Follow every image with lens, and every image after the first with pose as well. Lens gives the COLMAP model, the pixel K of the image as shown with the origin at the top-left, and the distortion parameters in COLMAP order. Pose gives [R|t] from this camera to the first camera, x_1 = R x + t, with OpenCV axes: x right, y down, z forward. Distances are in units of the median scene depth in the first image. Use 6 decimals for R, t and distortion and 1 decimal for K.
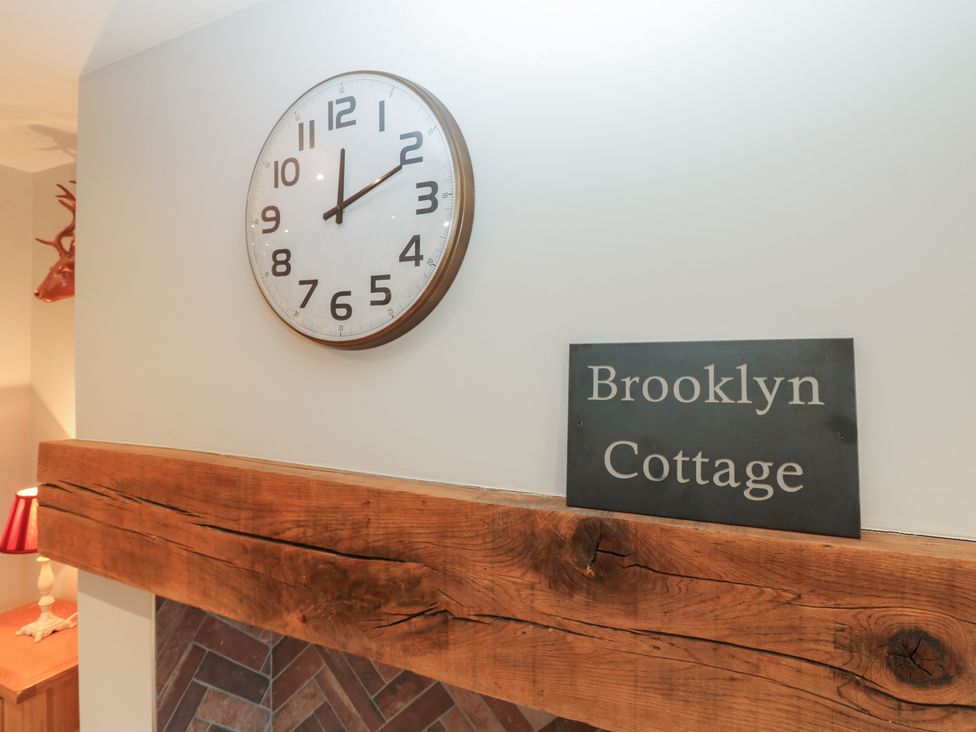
lens RADIAL K [[508.2, 0, 487.6], [0, 508.2, 352.6], [0, 0, 1]] dist [0.003775, -0.015346]
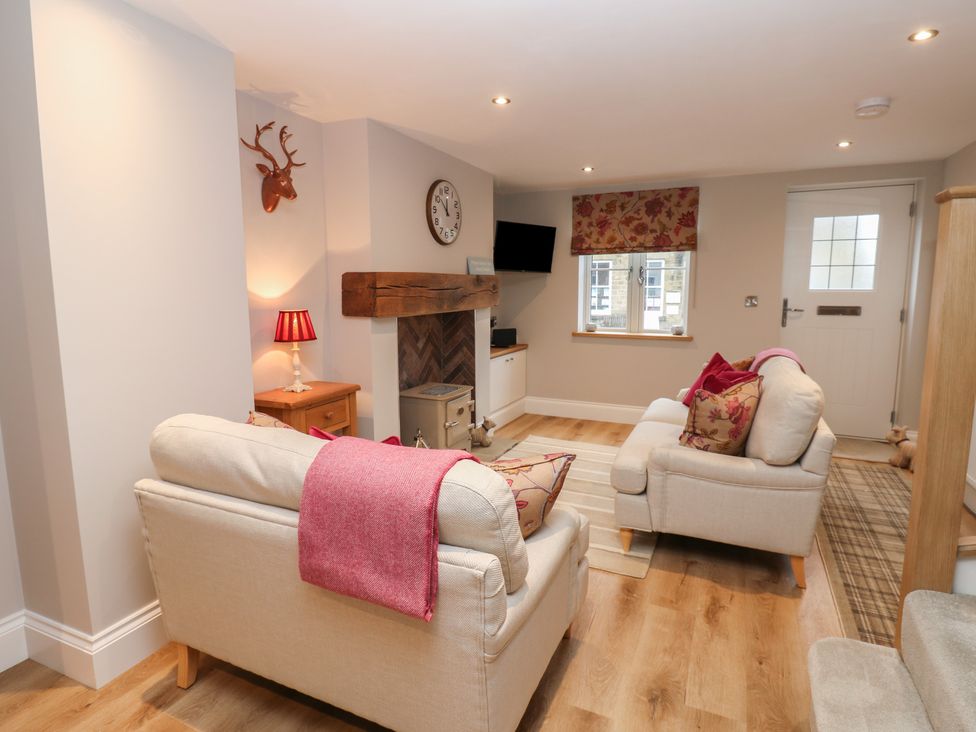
lens RADIAL K [[528.4, 0, 495.5], [0, 528.4, 354.0], [0, 0, 1]] dist [0.001925, -0.018692]
pose [[0.003540, -0.130662, 0.991421, -4.979237], [-0.009698, 0.991376, 0.130690, 0.326667], [-0.999947, -0.010077, 0.002243, 0.554860]]
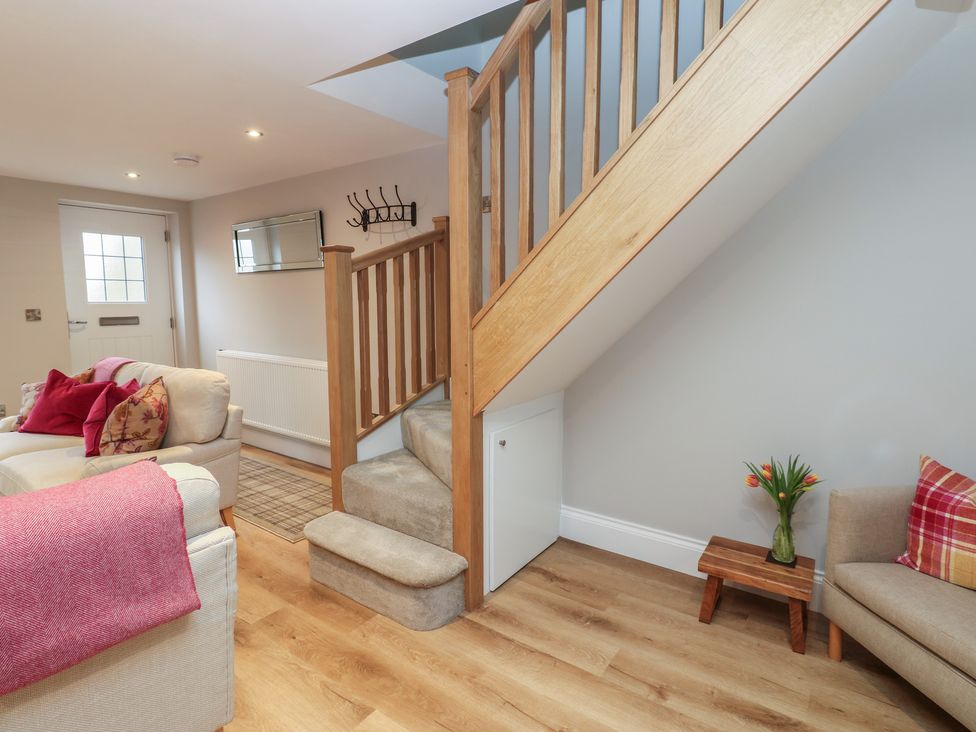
lens RADIAL K [[520.5, 0, 490.2], [0, 520.5, 354.5], [0, 0, 1]] dist [0.001864, -0.015815]
pose [[-0.980759, -0.024668, 0.193657, -4.760808], [-0.005894, 0.995274, 0.096925, 0.342958], [-0.195133, 0.093919, -0.976270, 2.003547]]
